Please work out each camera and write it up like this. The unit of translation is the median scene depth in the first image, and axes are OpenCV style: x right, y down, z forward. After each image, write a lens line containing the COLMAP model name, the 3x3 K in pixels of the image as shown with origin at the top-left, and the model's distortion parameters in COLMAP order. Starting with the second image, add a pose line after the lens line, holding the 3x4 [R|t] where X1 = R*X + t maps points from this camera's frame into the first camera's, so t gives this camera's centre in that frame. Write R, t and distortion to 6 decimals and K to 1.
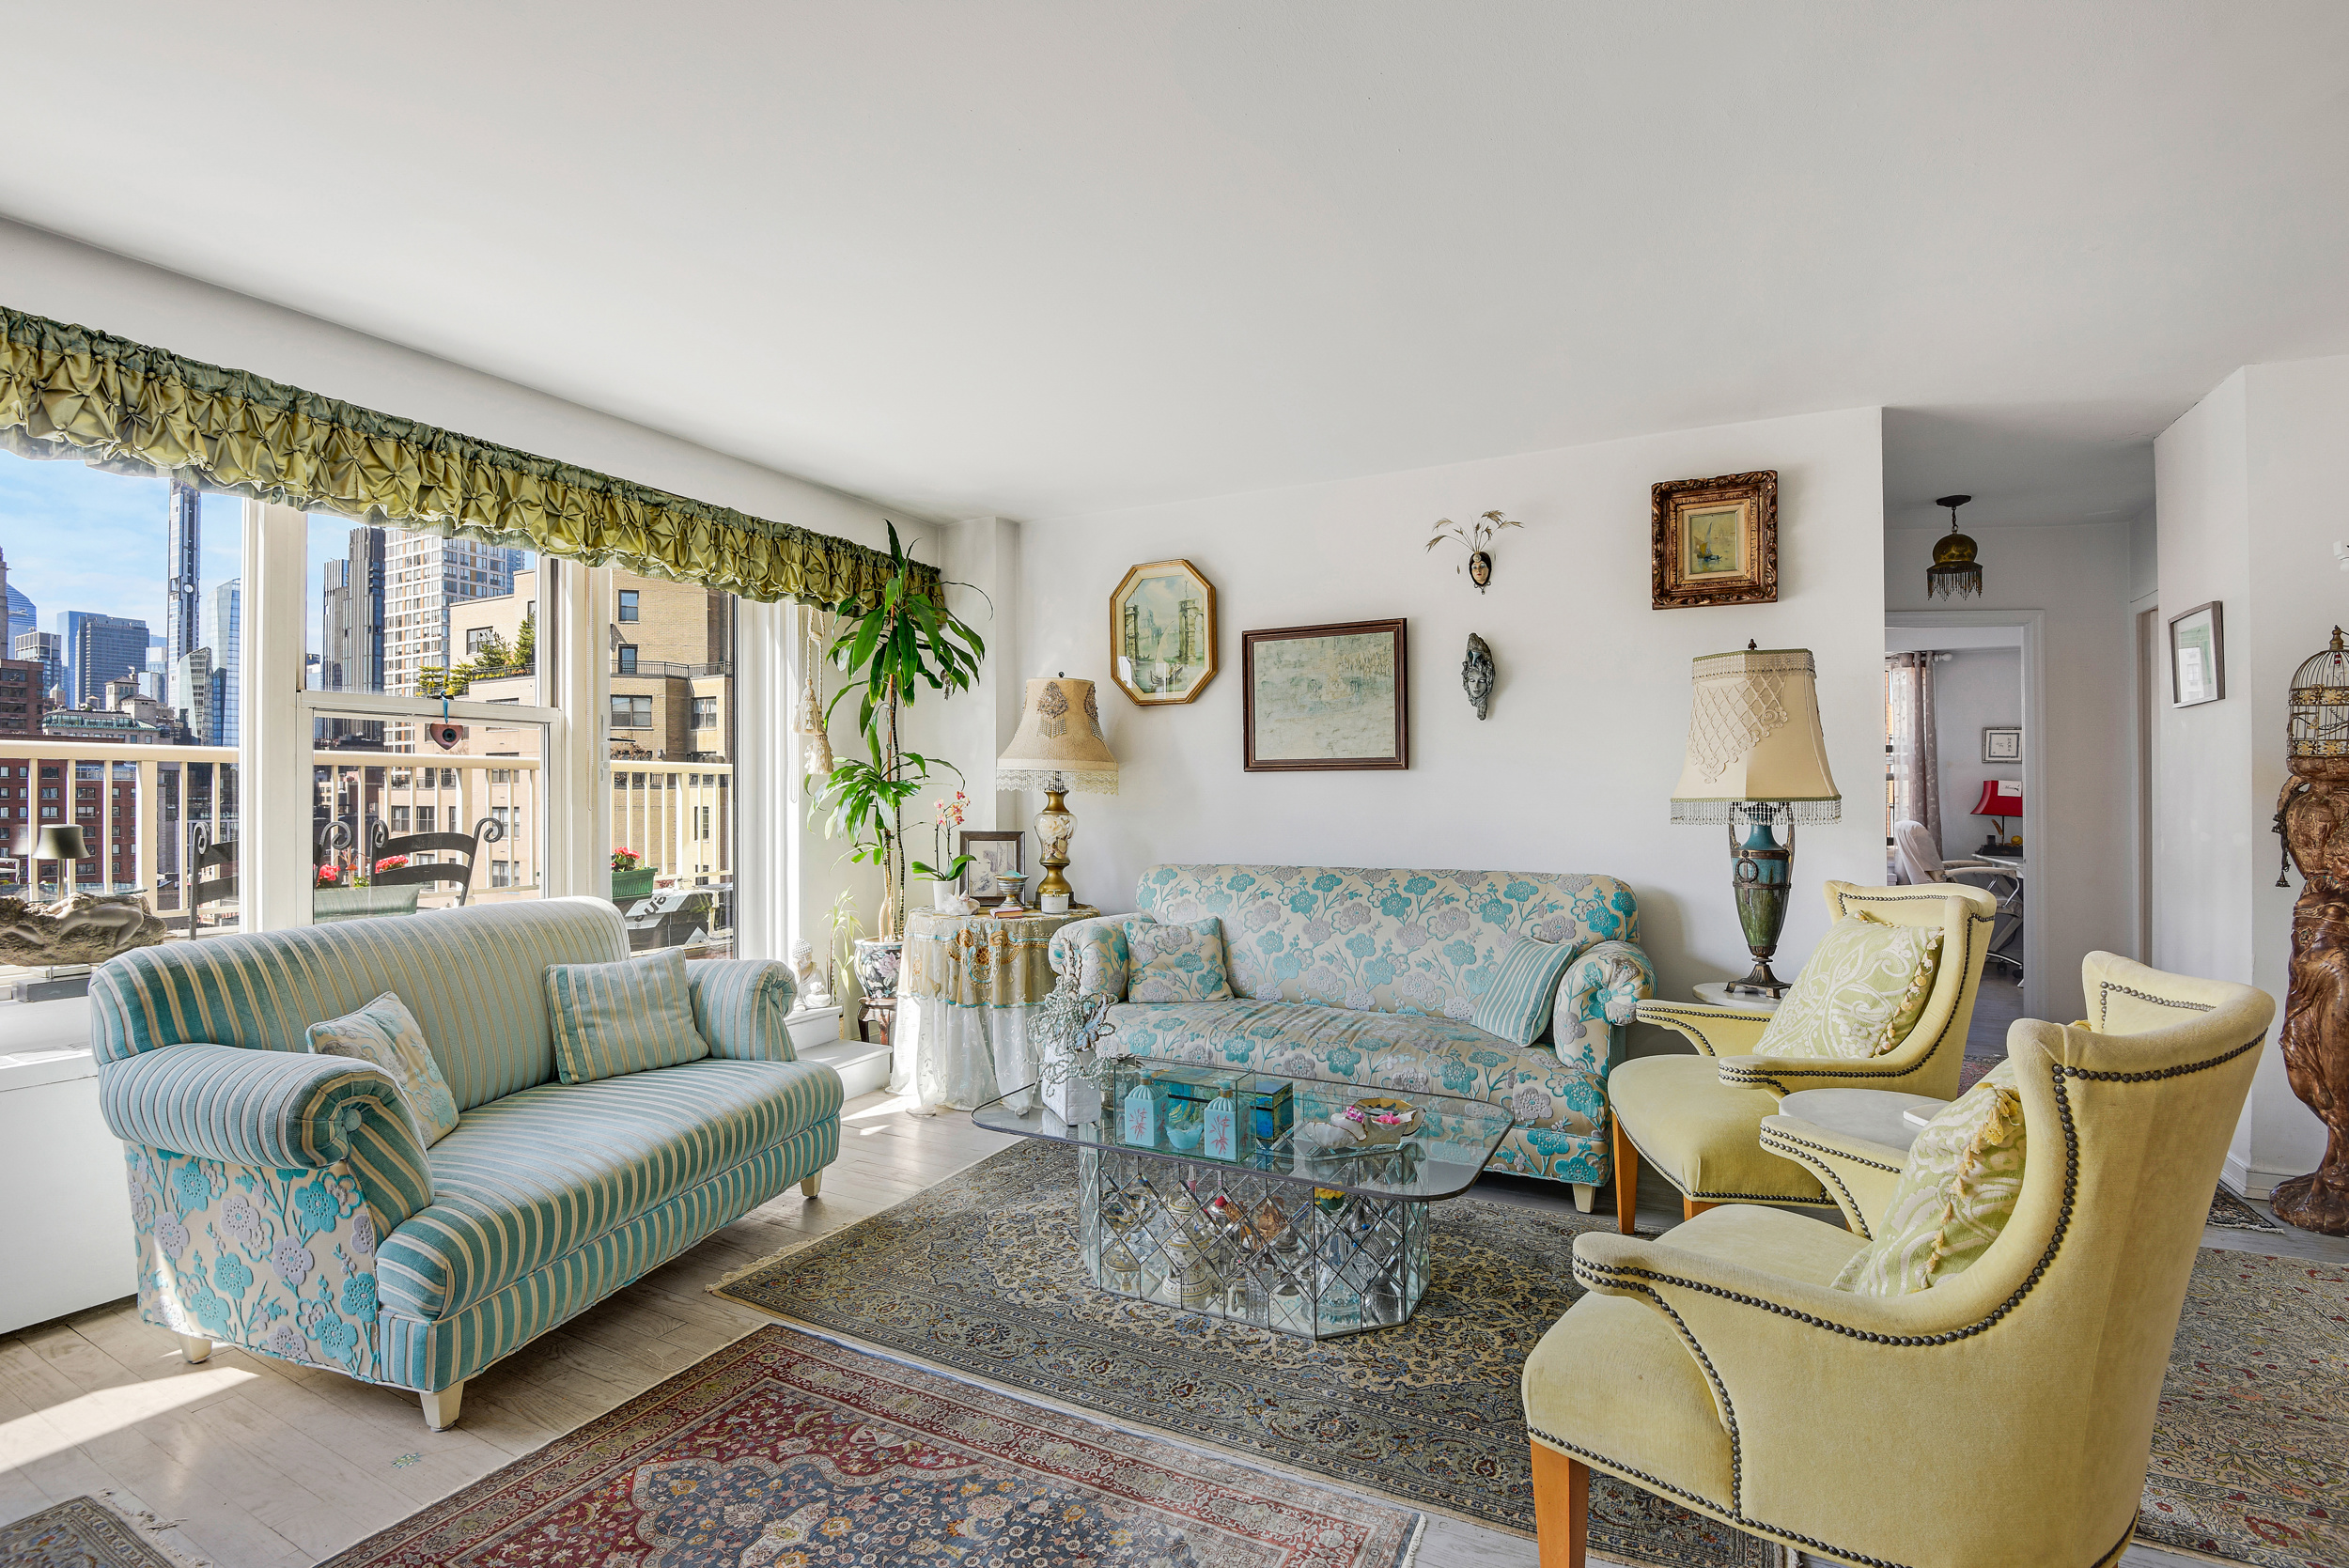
lens RADIAL K [[1077.1, 0, 1165.4], [0, 1077.1, 807.4], [0, 0, 1]] dist [-0.032777, -0.006426]
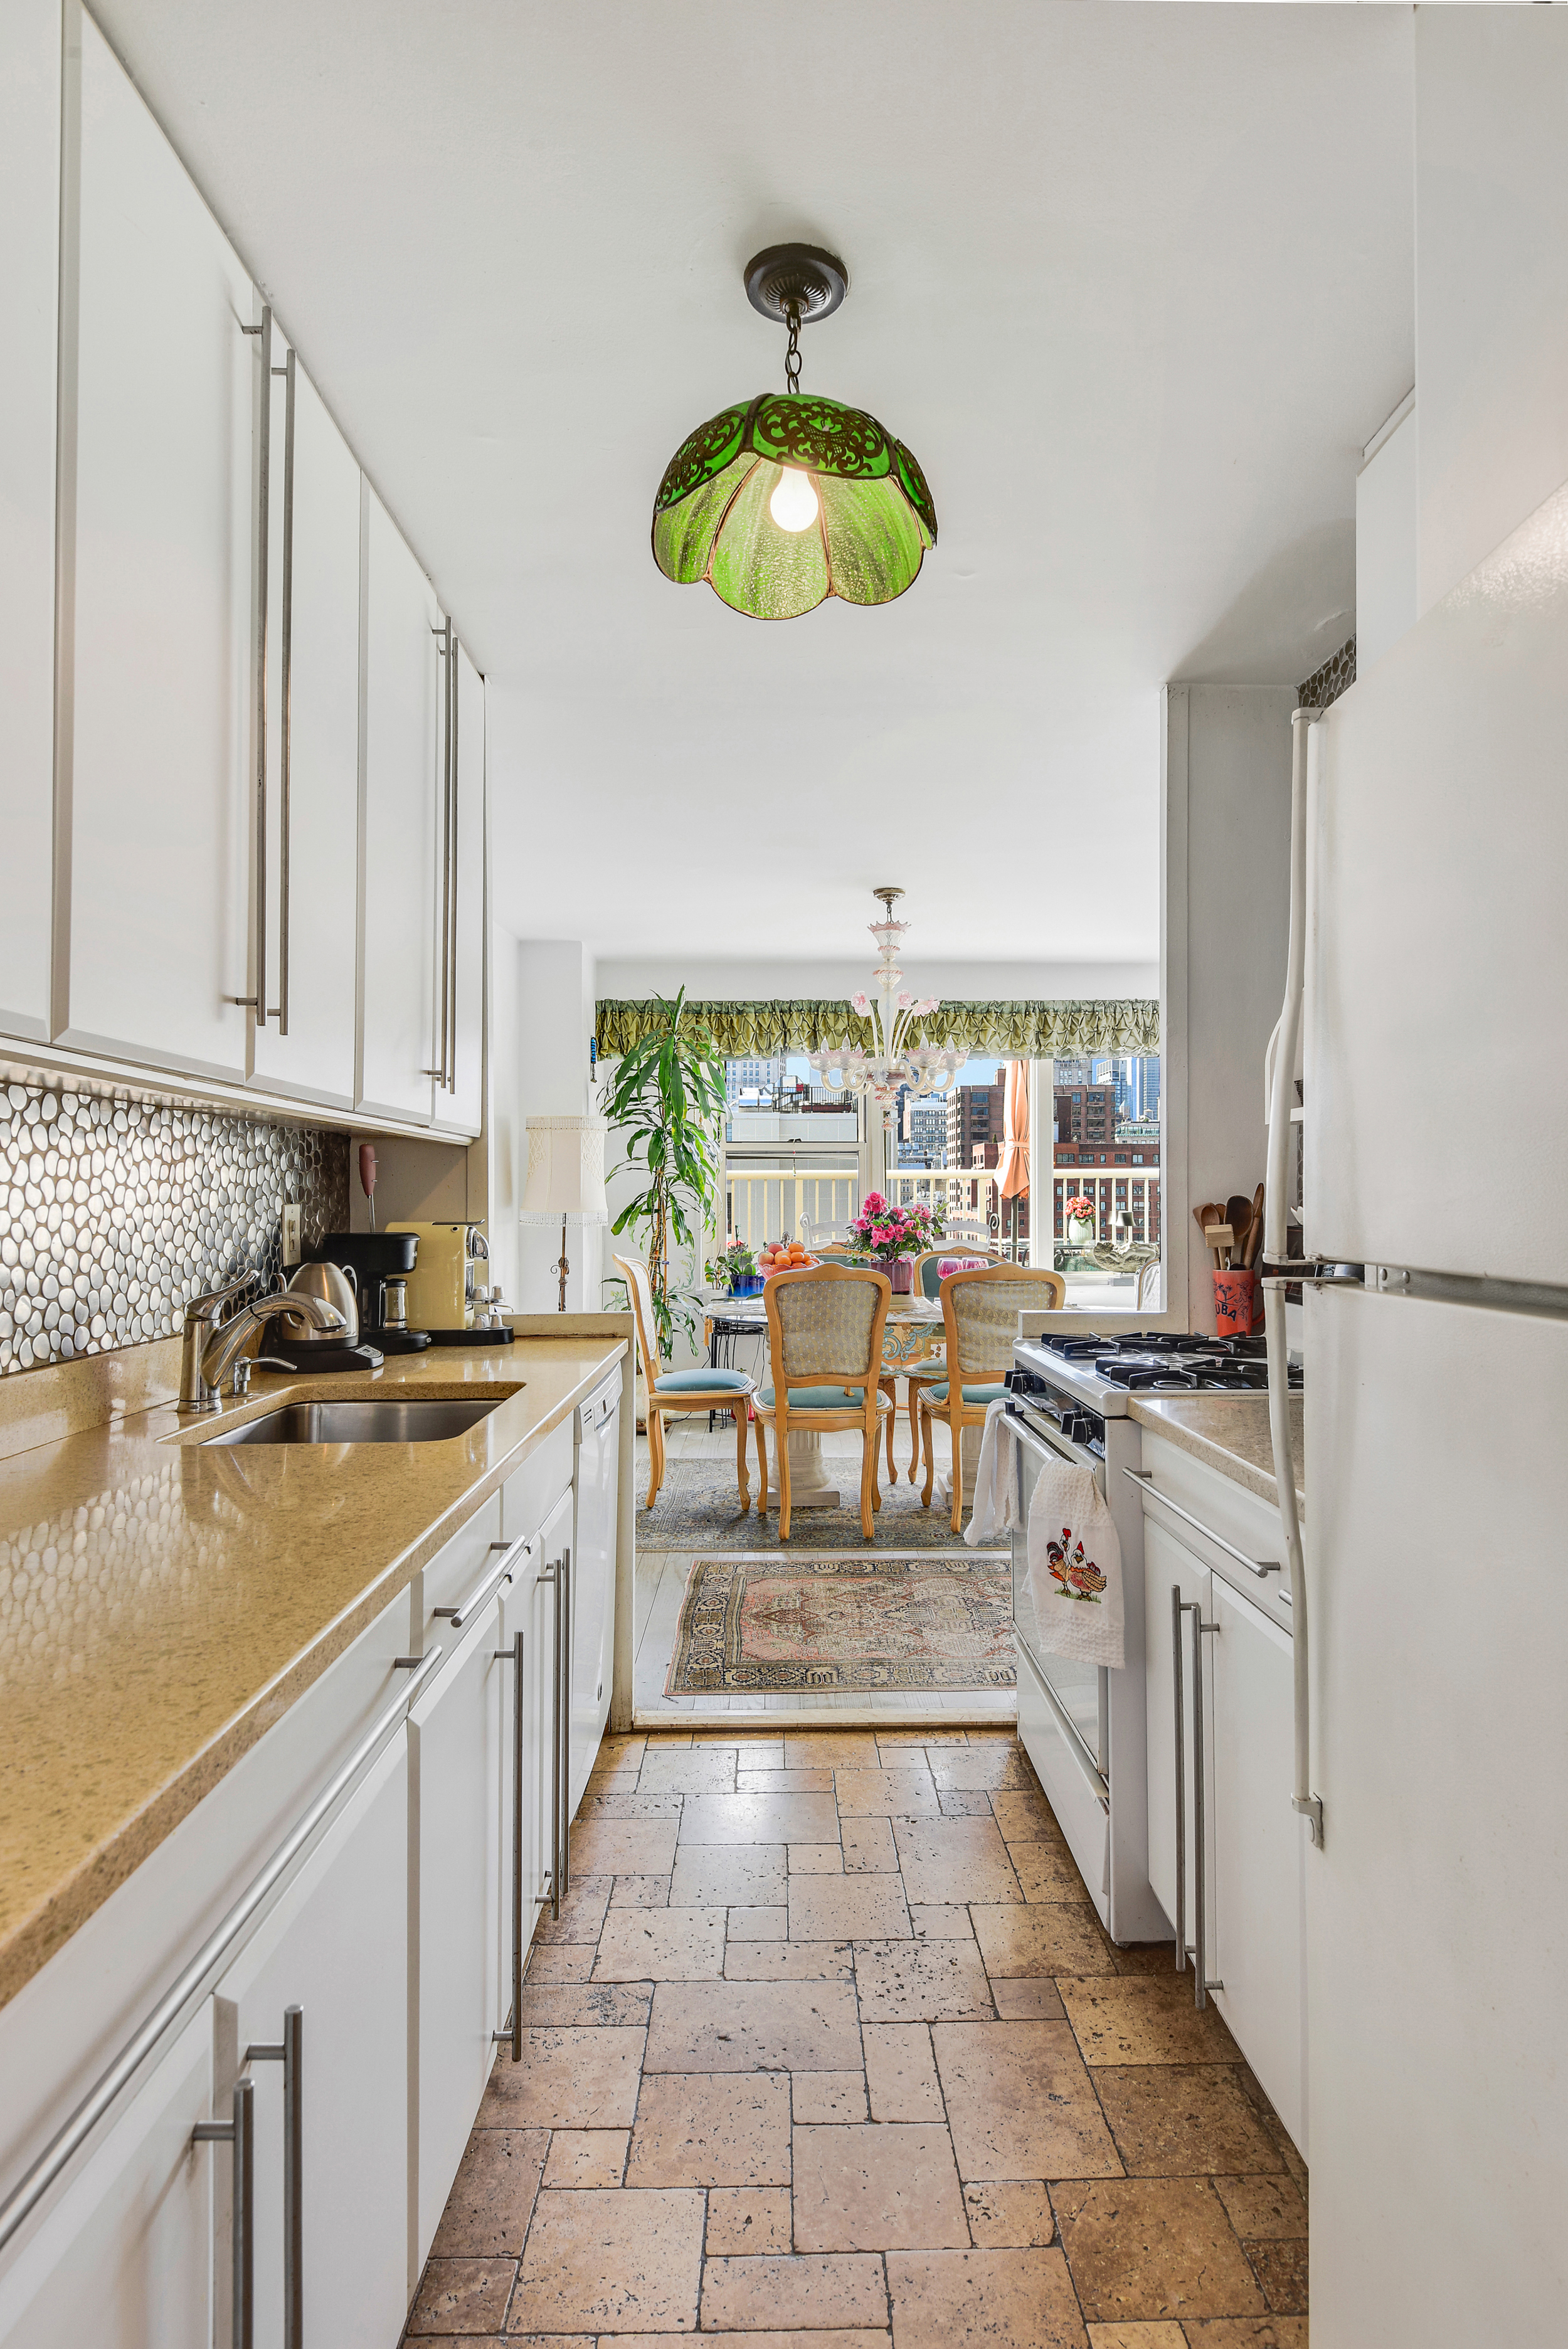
lens RADIAL K [[1205.2, 0, 763.4], [0, 1205.2, 1193.8], [0, 0, 1]] dist [0.005979, 0.000085]
pose [[0.440105, -0.000748, -0.897946, 0.602309], [-0.002547, 0.999995, -0.002081, -0.009372], [0.897943, 0.003203, 0.440101, -0.556058]]
